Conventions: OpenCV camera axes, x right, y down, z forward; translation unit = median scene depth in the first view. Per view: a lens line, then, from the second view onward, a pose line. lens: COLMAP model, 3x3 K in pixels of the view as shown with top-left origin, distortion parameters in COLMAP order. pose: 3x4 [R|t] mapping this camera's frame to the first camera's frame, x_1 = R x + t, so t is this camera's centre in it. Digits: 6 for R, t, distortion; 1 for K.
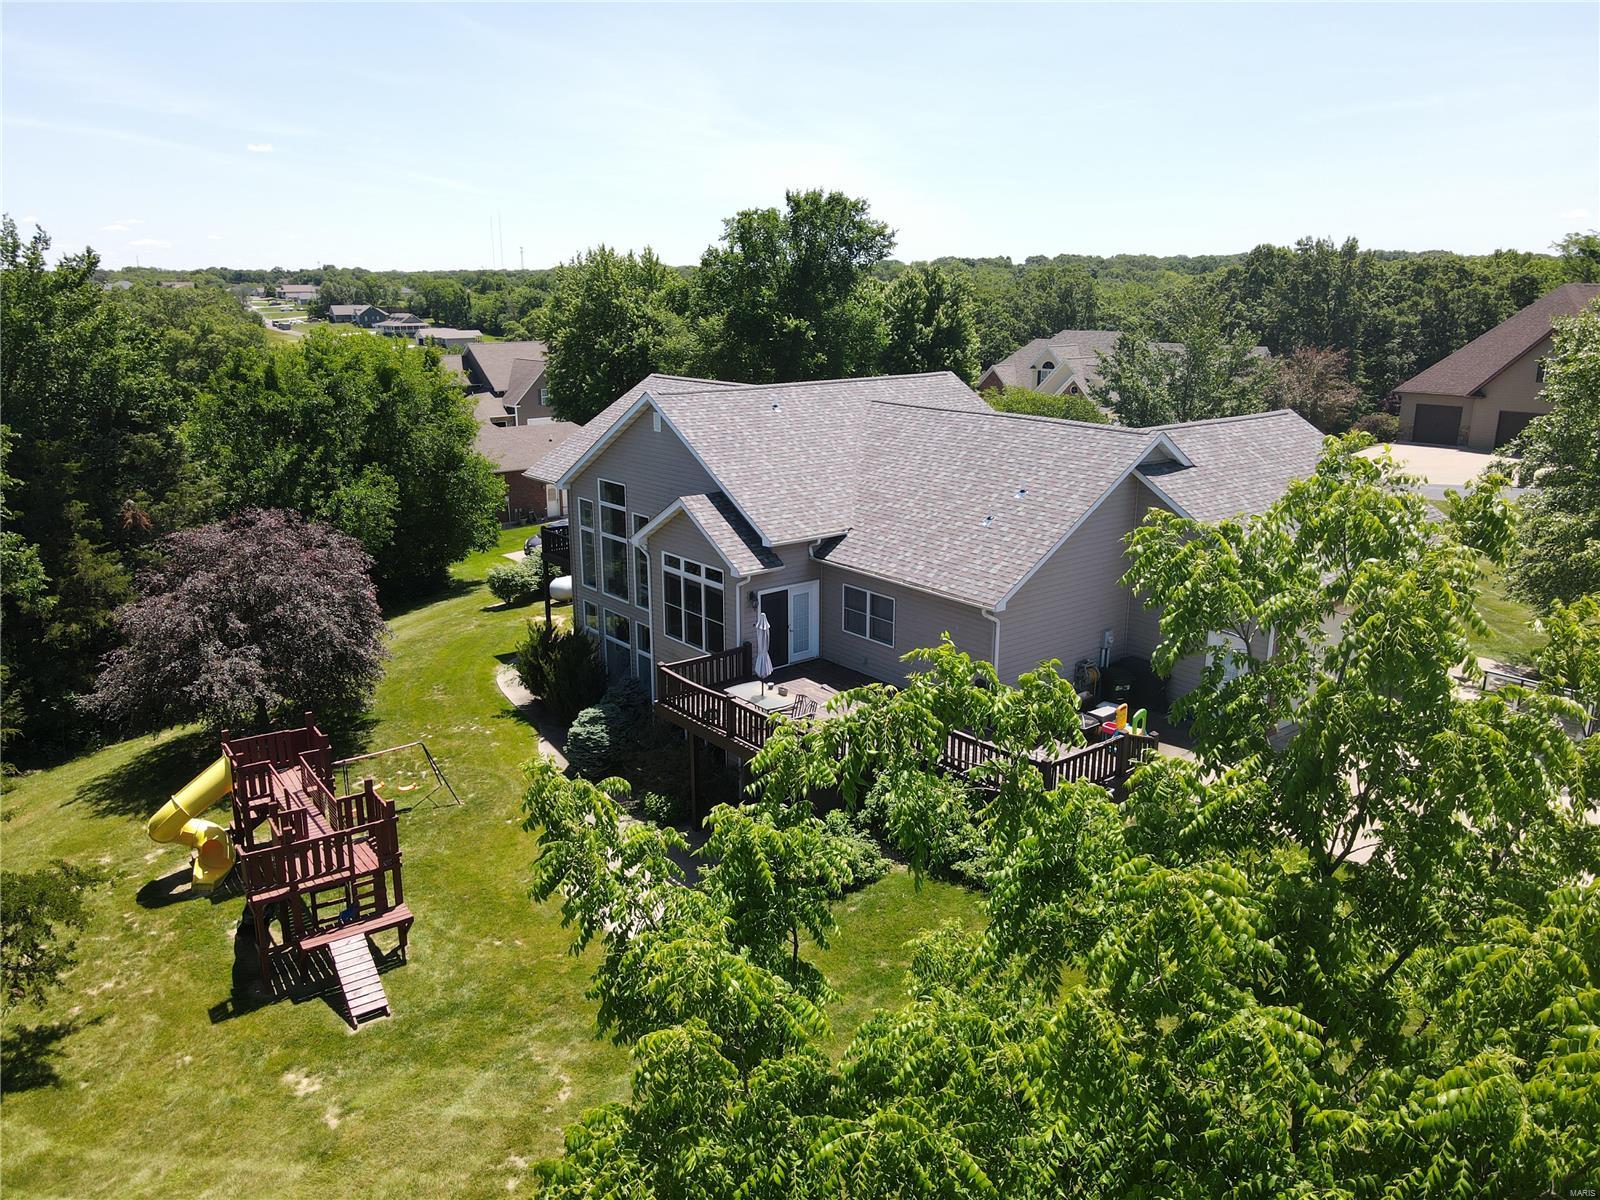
lens RADIAL K [[1175.0, 0, 791.9], [0, 1175.0, 601.5], [0, 0, 1]] dist [-0.014873, 0.053060]
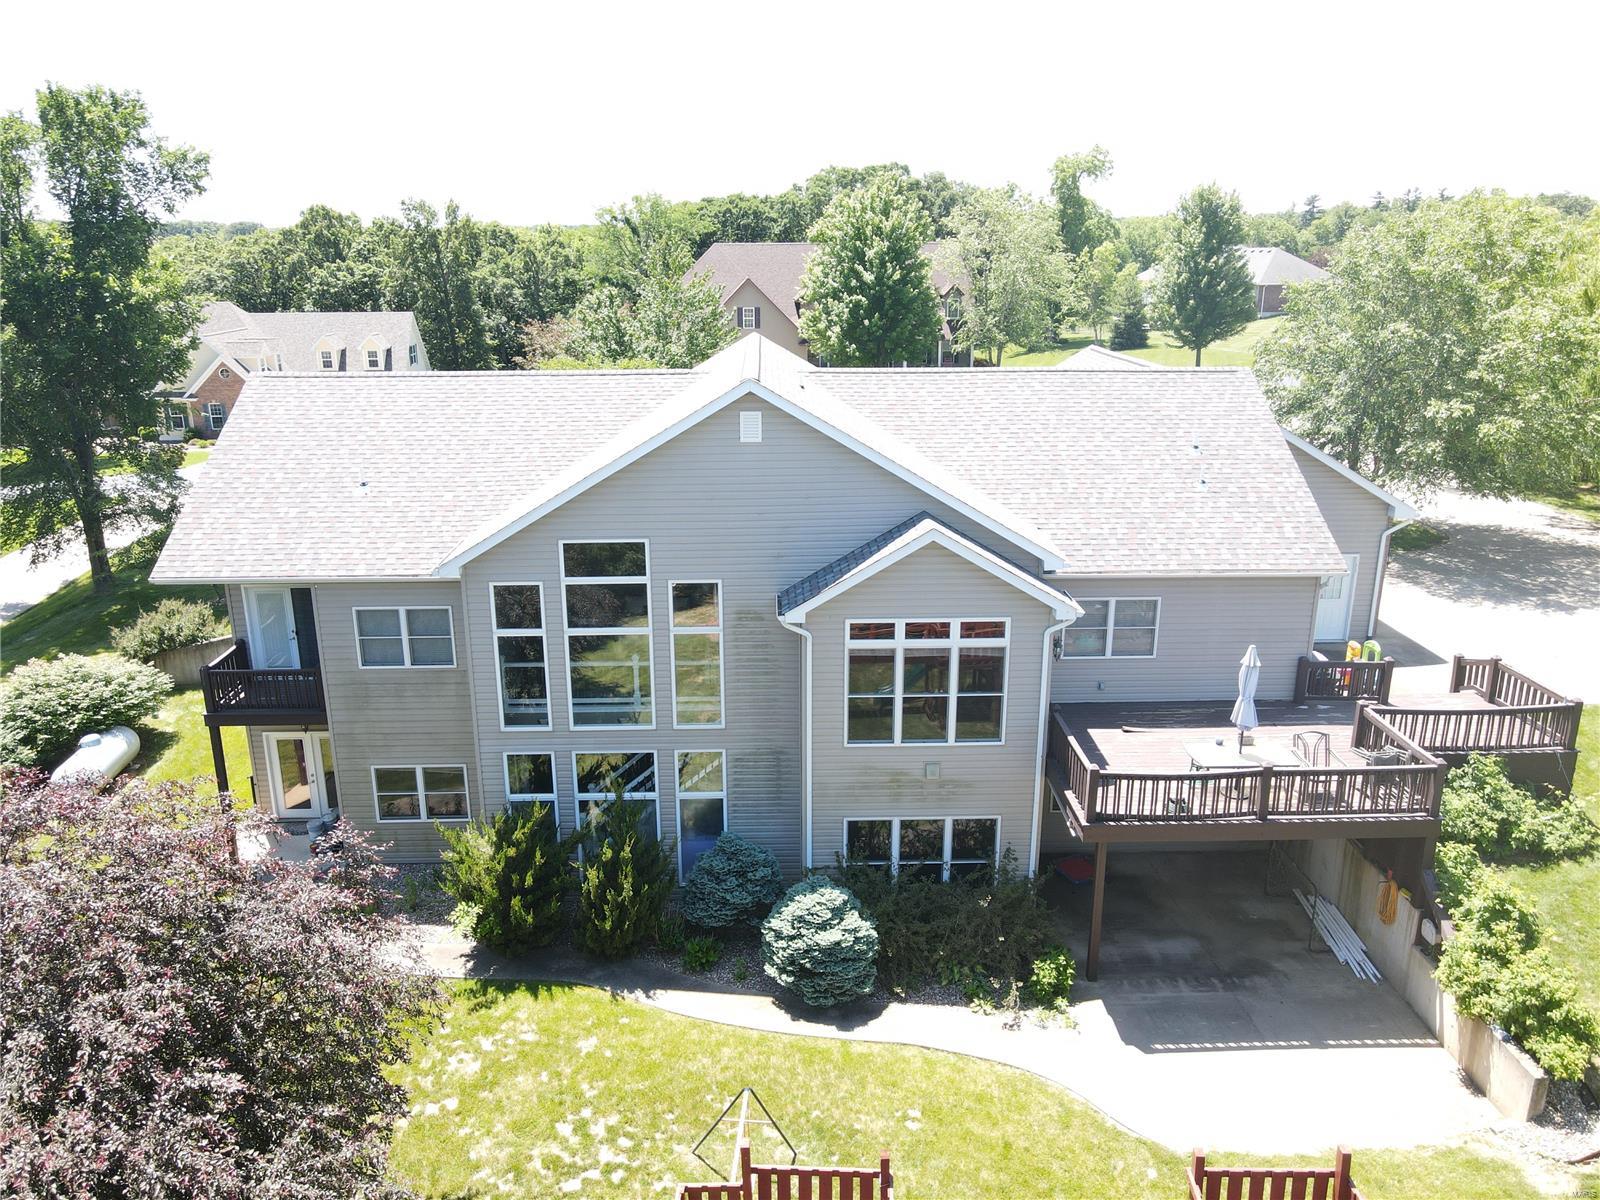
lens RADIAL K [[1175.0, 0, 791.9], [0, 1175.0, 601.5], [0, 0, 1]] dist [-0.014873, 0.053060]
pose [[0.601971, -0.228718, 0.765061, -0.635506], [0.211783, 0.969520, 0.123205, -0.142214], [-0.769921, 0.087861, 0.632061, 0.628757]]
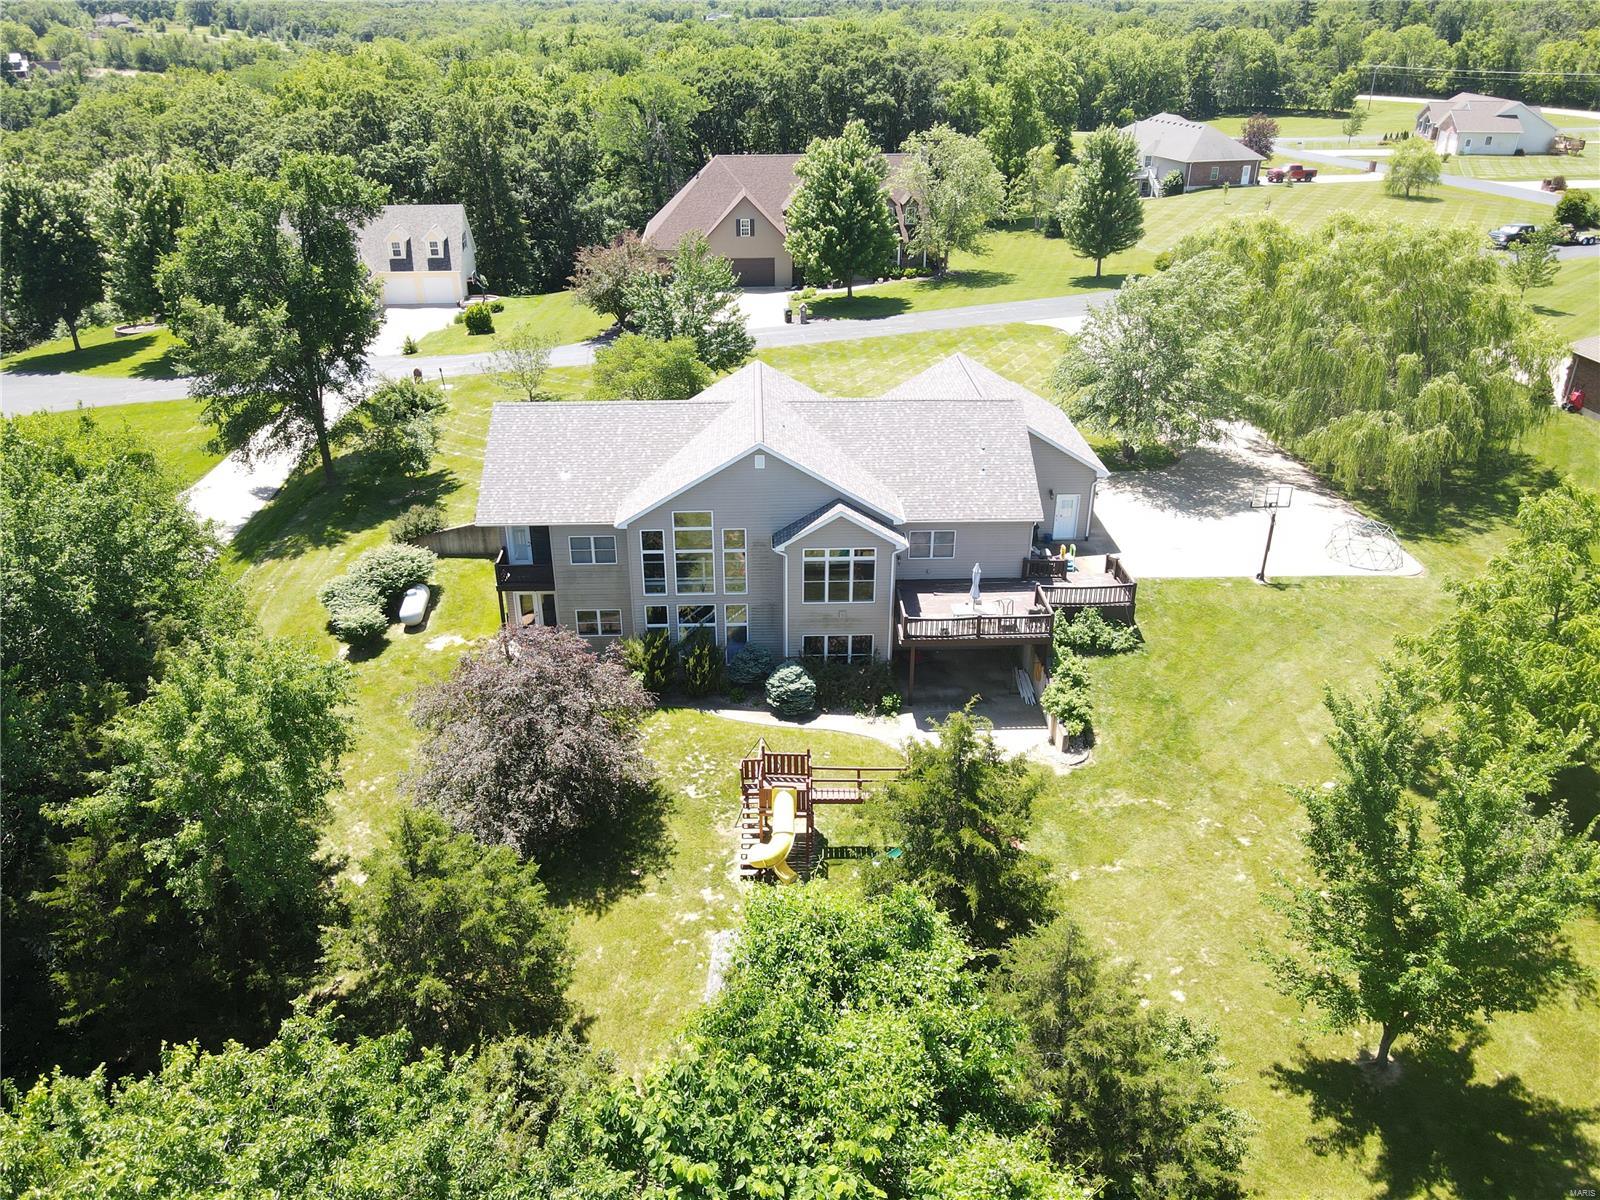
lens RADIAL K [[1175.0, 0, 791.9], [0, 1175.0, 601.5], [0, 0, 1]] dist [-0.014873, 0.053060]
pose [[0.595113, -0.359020, 0.718989, -1.204478], [0.210162, 0.933055, 0.291959, -0.415330], [-0.775676, -0.022644, 0.630725, 0.104236]]
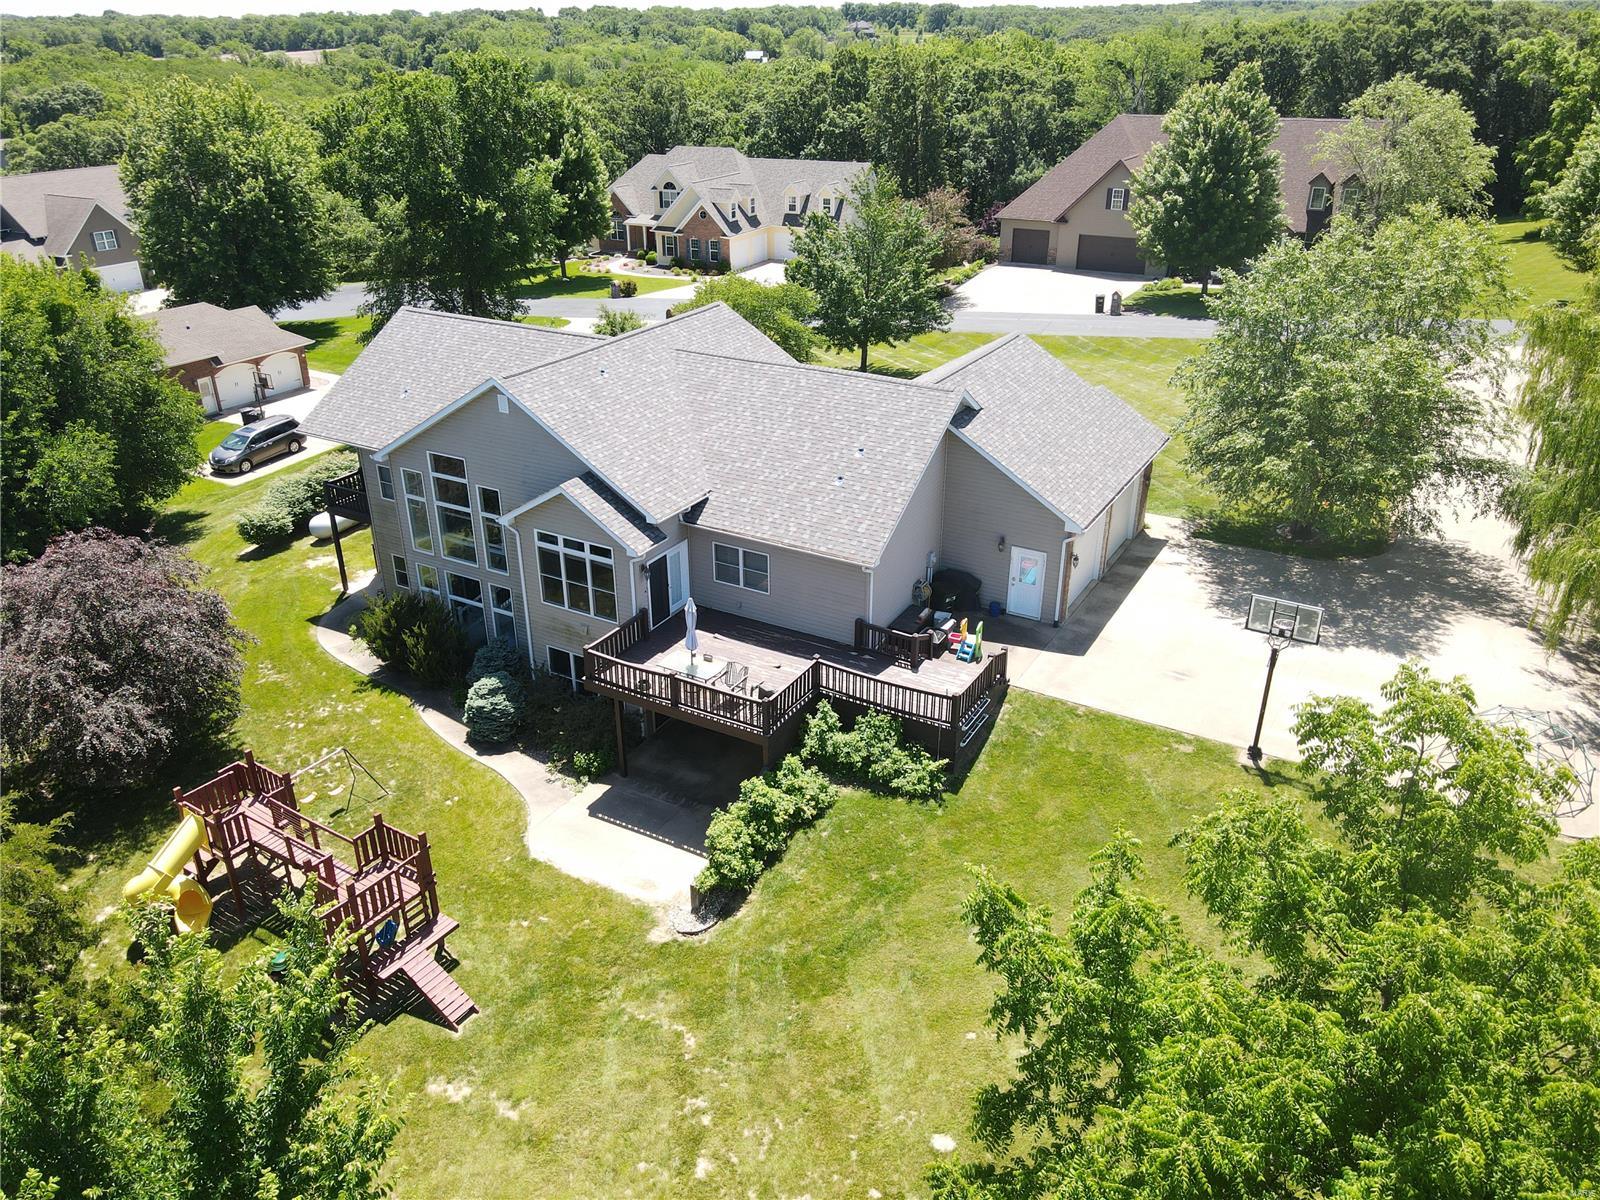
lens RADIAL K [[1175.0, 0, 791.9], [0, 1175.0, 601.5], [0, 0, 1]] dist [-0.014873, 0.053060]
pose [[0.931114, -0.162753, 0.326401, -0.258528], [0.098684, 0.973957, 0.204130, -0.178481], [-0.351123, -0.157858, 0.922927, -0.087216]]
